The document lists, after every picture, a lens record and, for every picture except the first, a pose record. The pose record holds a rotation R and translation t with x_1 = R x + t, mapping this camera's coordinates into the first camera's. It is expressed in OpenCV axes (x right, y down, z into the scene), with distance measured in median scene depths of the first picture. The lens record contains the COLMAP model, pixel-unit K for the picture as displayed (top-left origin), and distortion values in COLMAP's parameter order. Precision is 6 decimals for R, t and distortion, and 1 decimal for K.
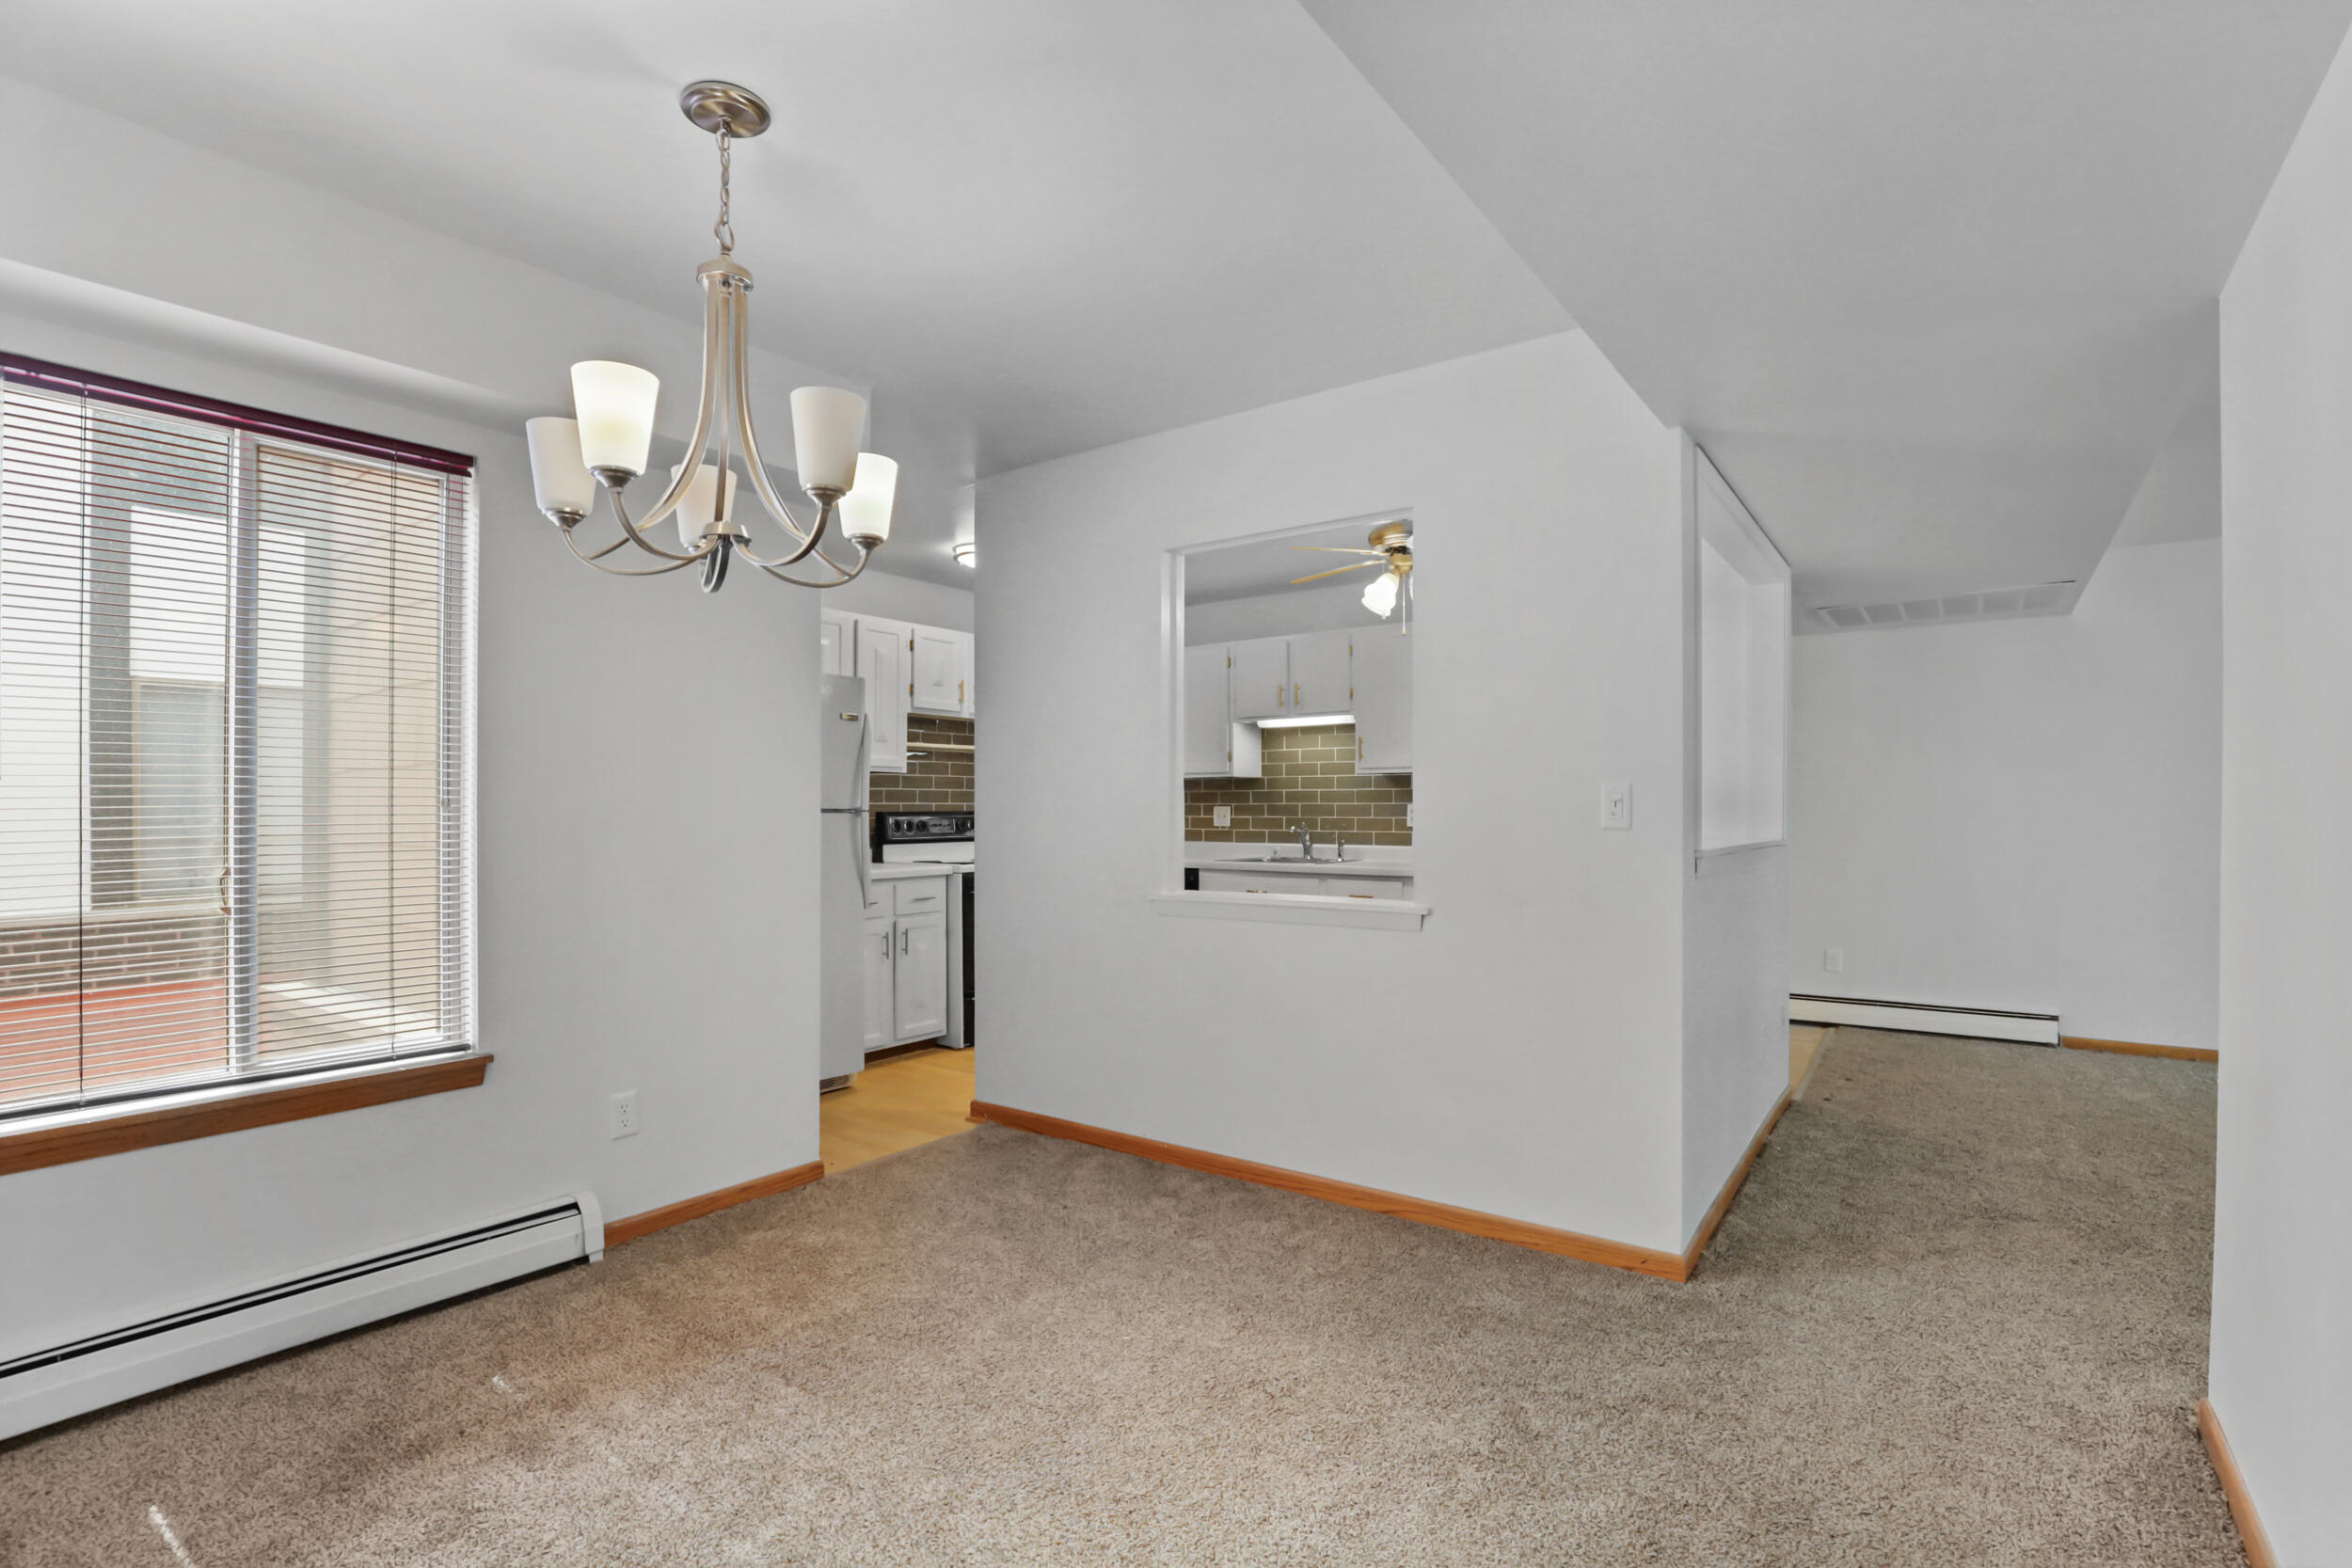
lens RADIAL K [[1083.5, 0, 1180.2], [0, 1083.5, 821.4], [0, 0, 1]] dist [-0.000469, 0.000051]
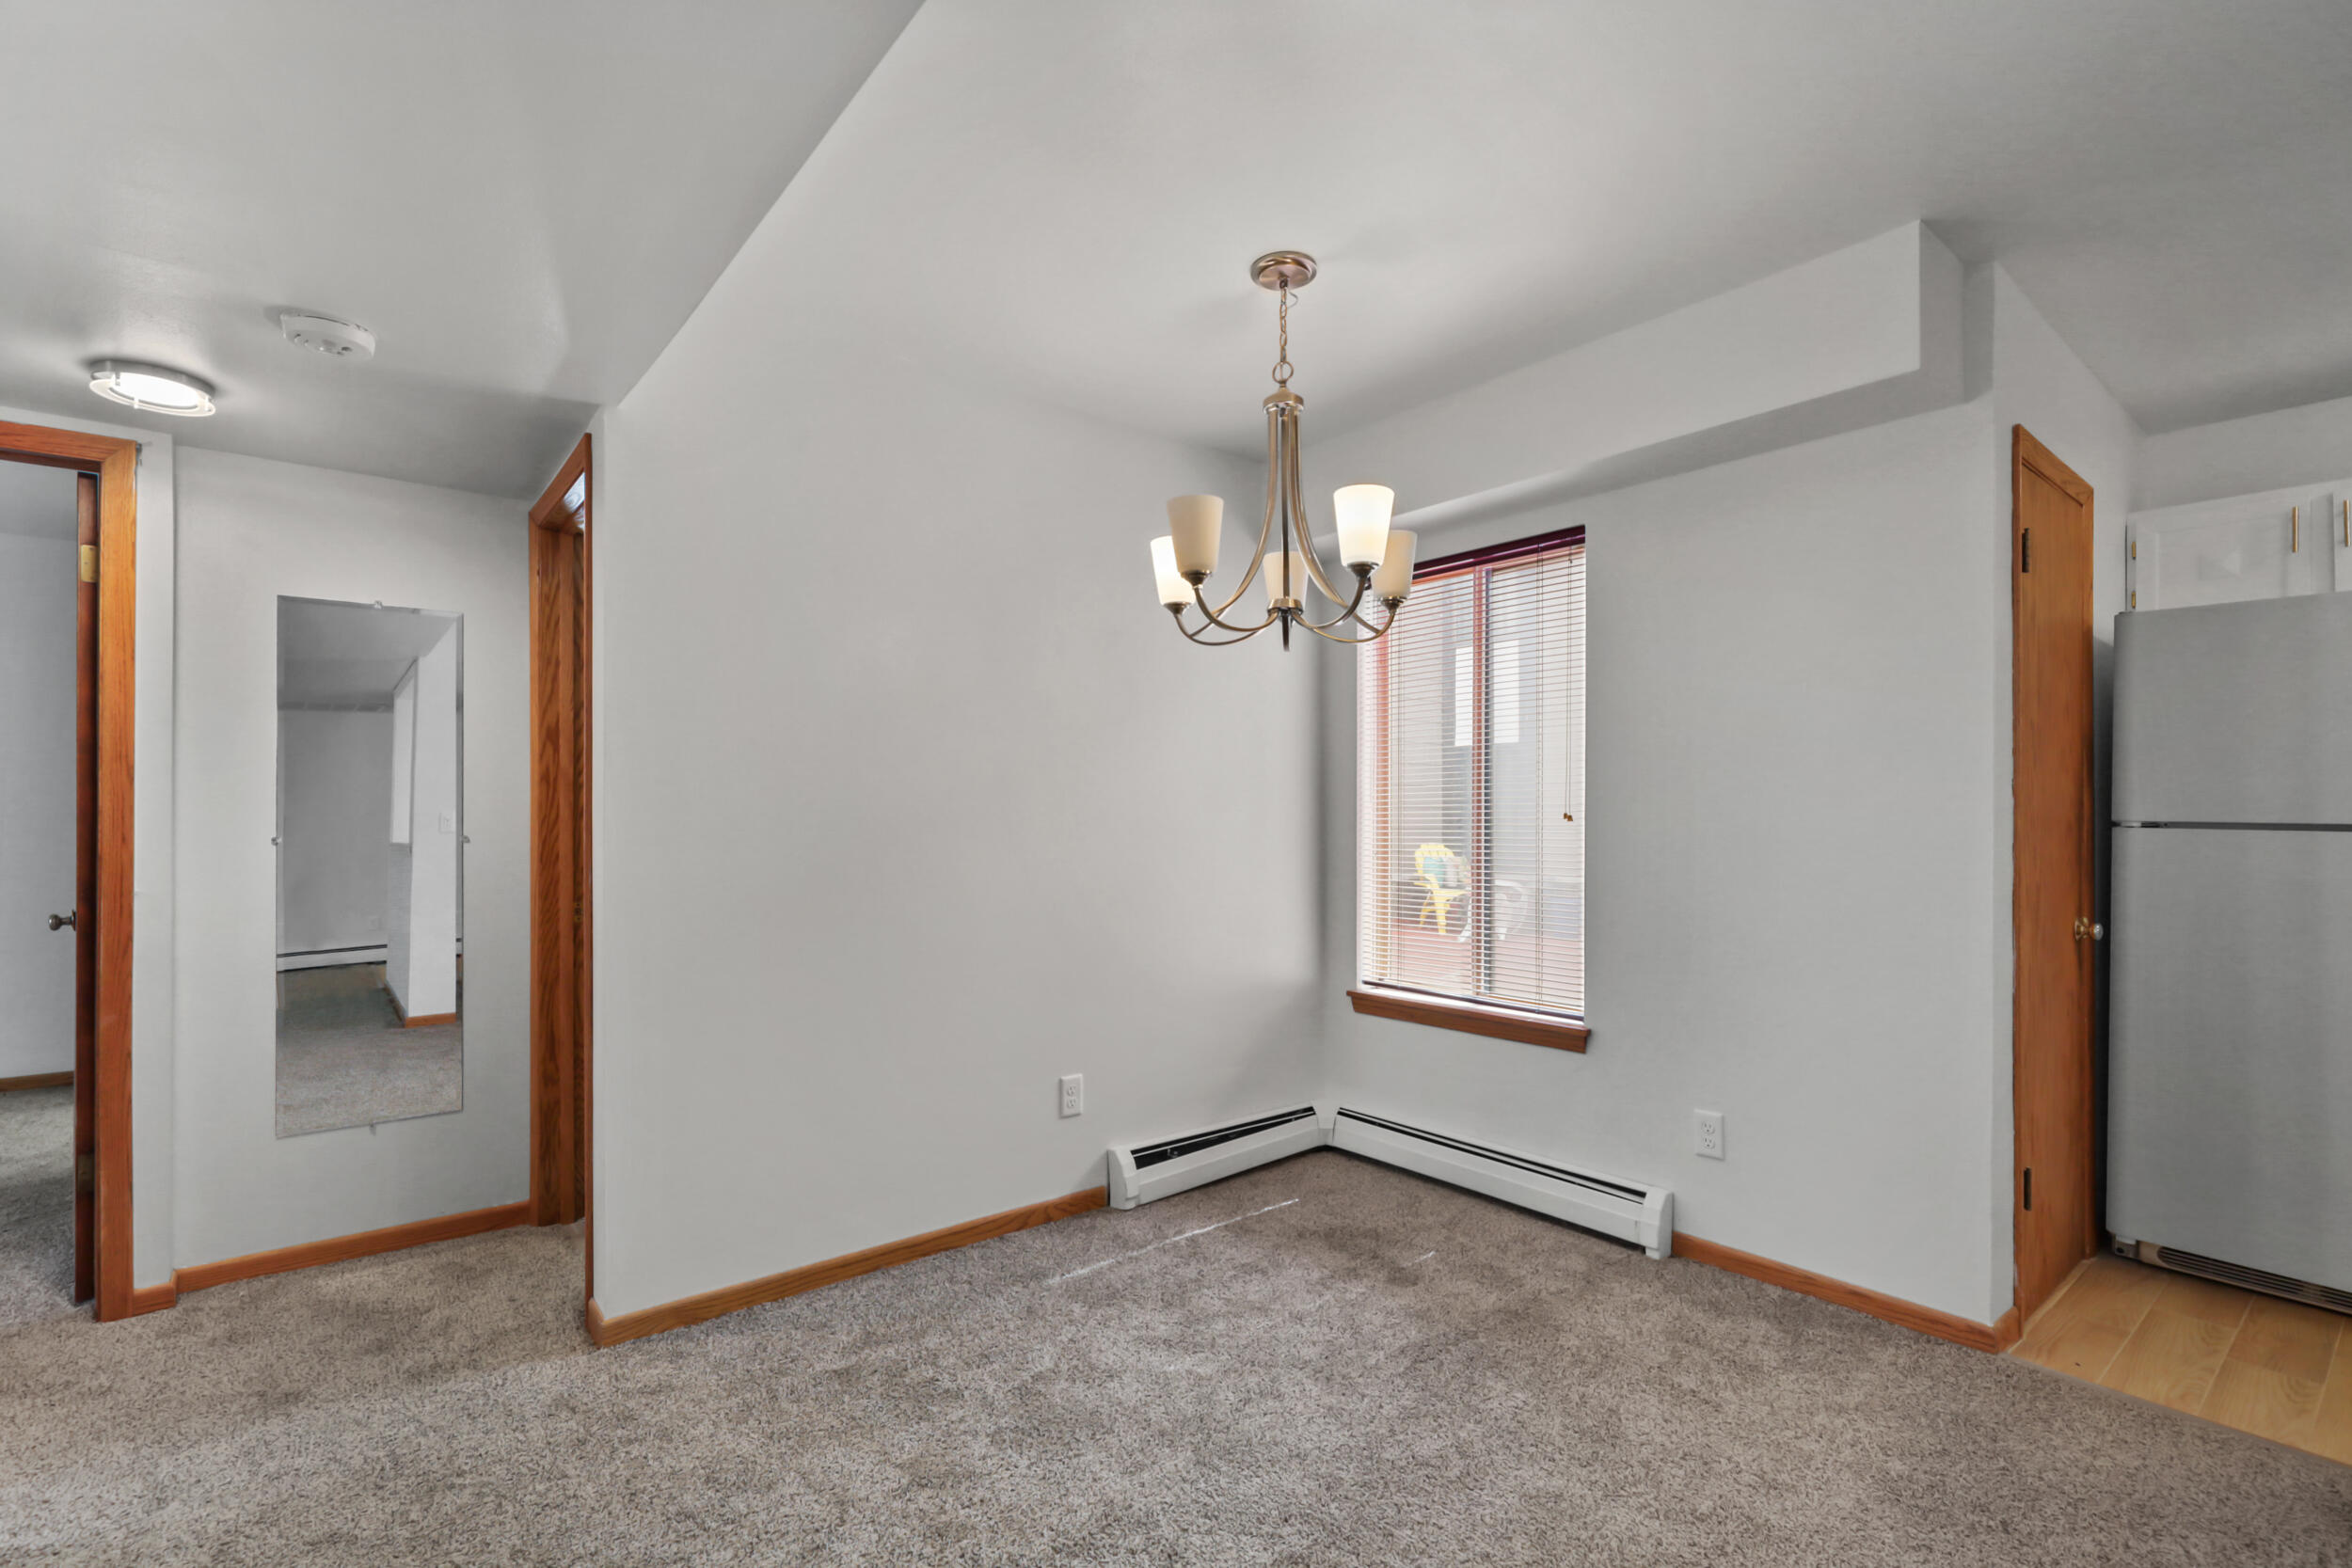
lens RADIAL K [[1083.5, 0, 1183.2], [0, 1083.5, 815.5], [0, 0, 1]] dist [-0.000469, 0.000051]
pose [[-0.240461, 0.000378, -0.970659, 0.290830], [-0.013153, 0.999907, 0.003648, -0.007074], [0.970570, 0.013644, -0.240433, 0.410125]]
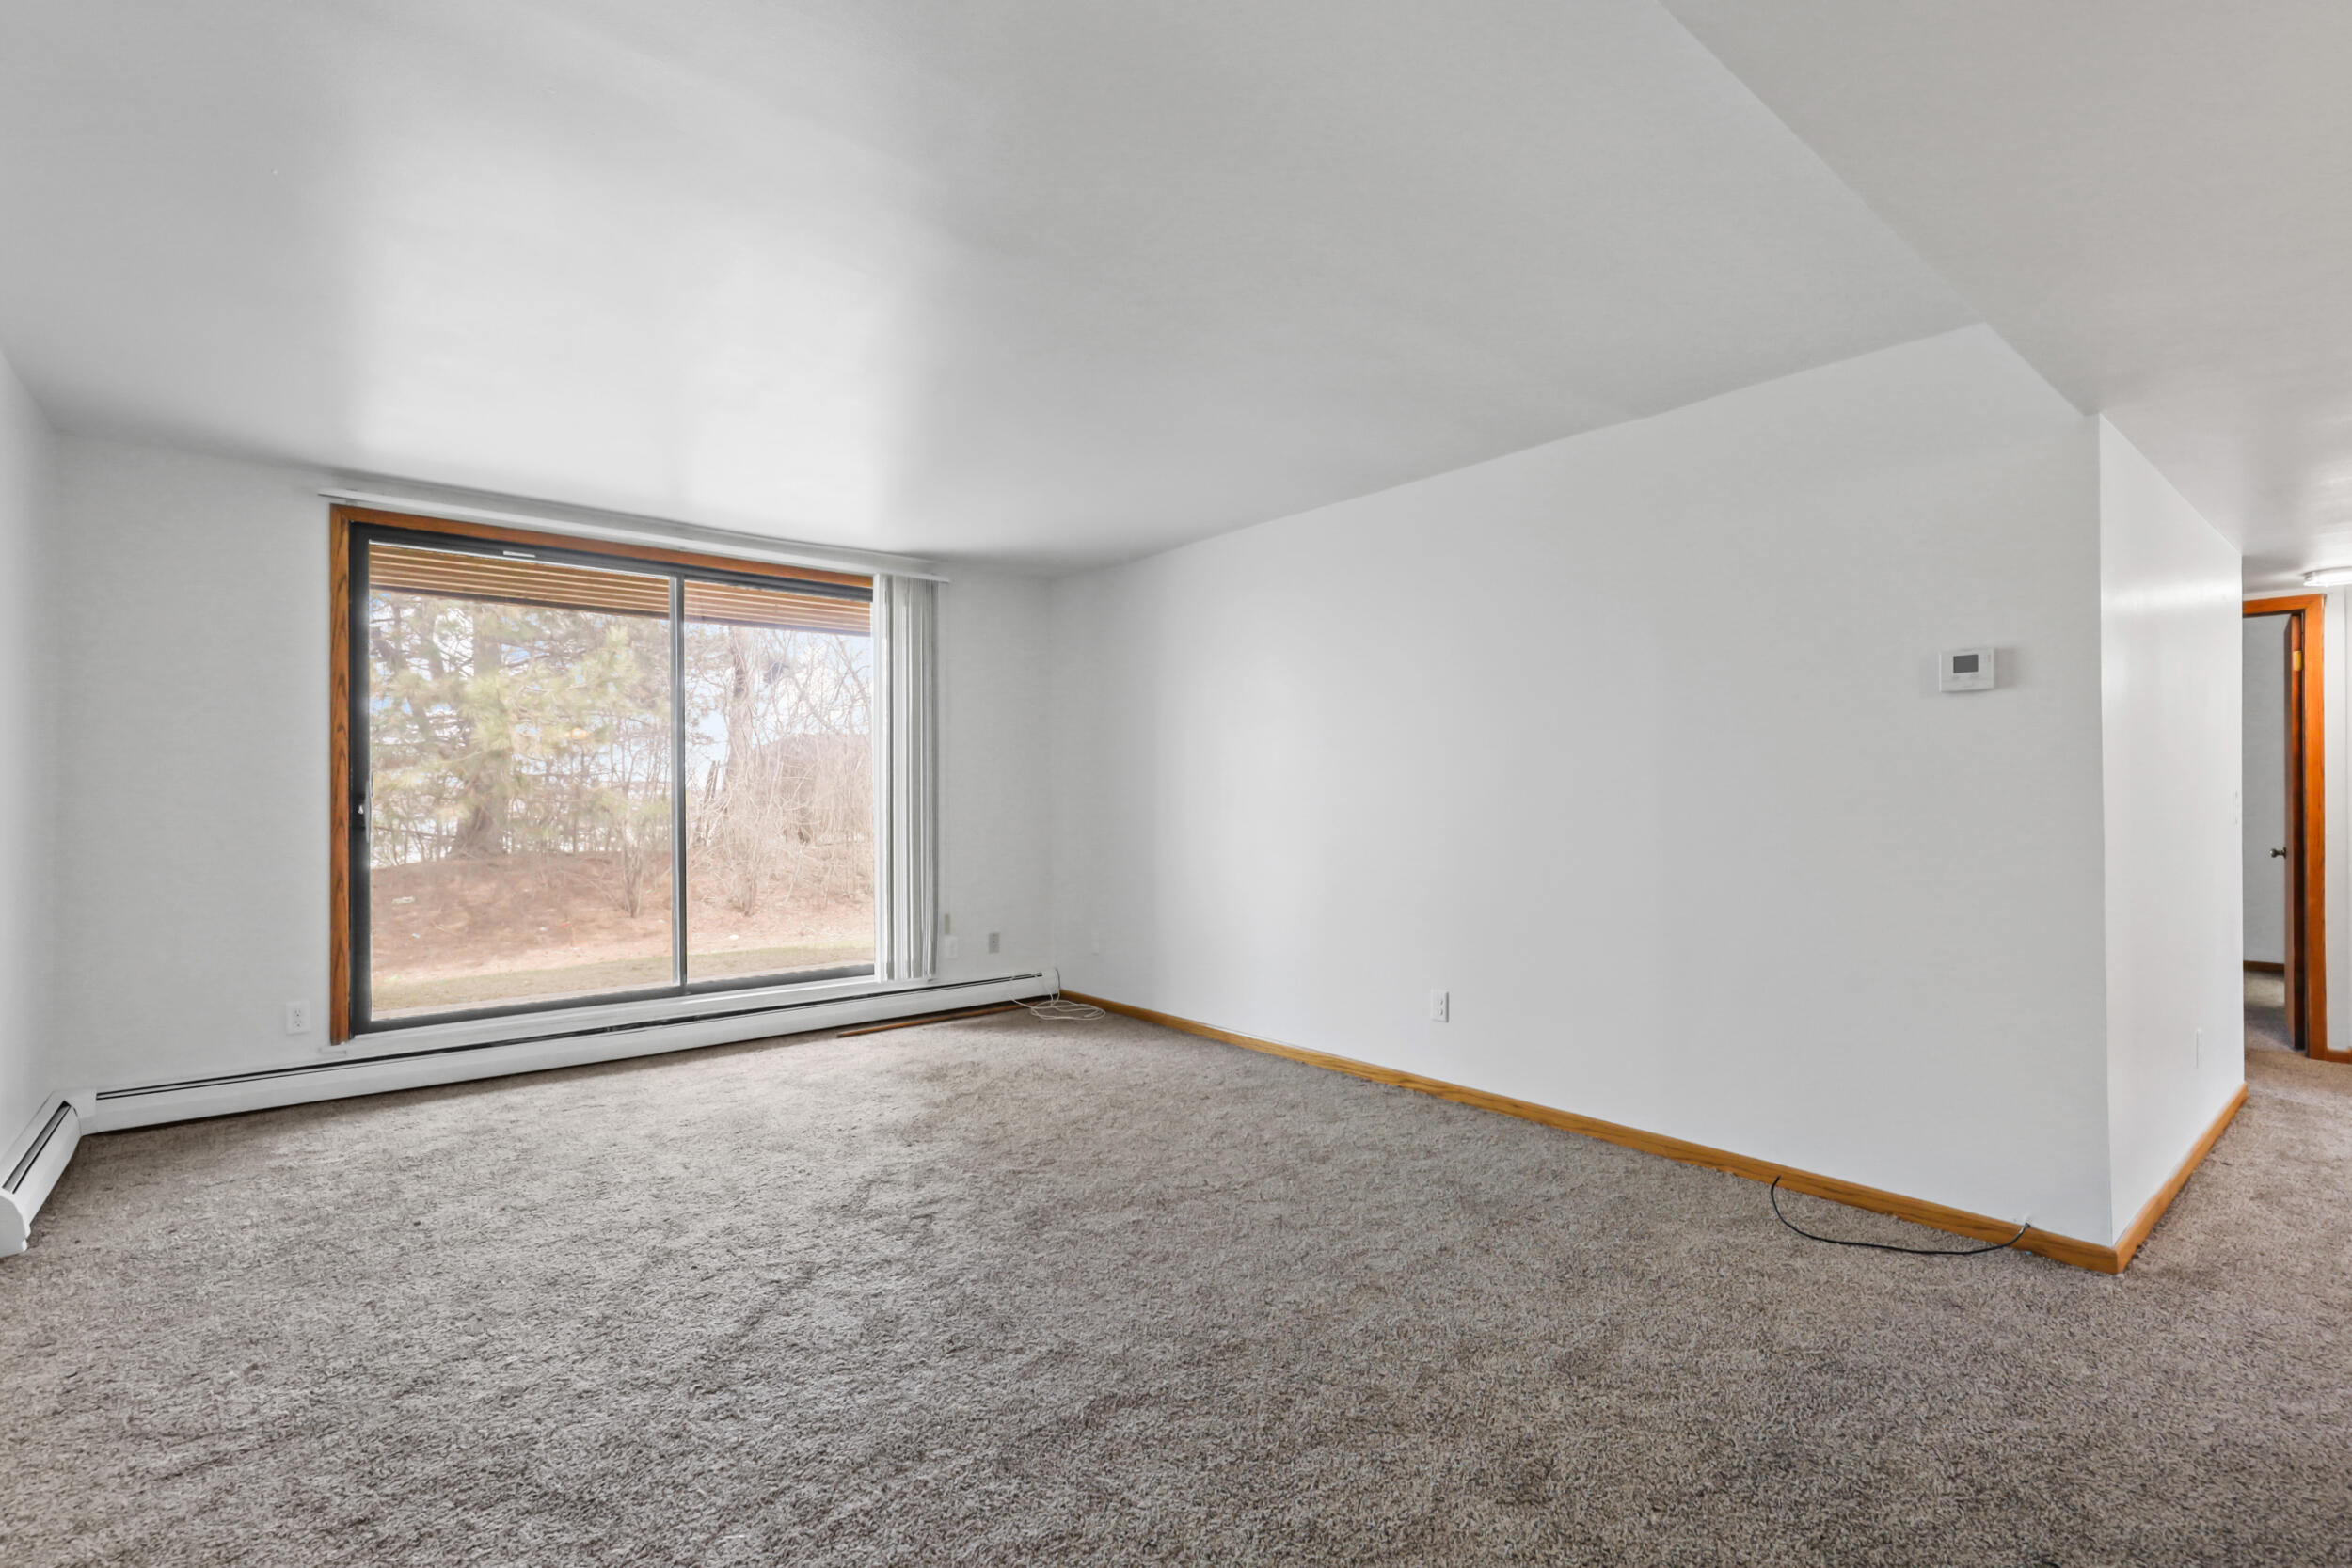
lens RADIAL K [[1083.5, 0, 1184.3], [0, 1083.5, 777.8], [0, 0, 1]] dist [-0.000469, 0.000051]
pose [[-0.973468, 0.001637, 0.228818, 0.642539], [0.001543, 0.999999, -0.000587, -0.012733], [-0.228819, -0.000218, -0.973469, 0.920779]]
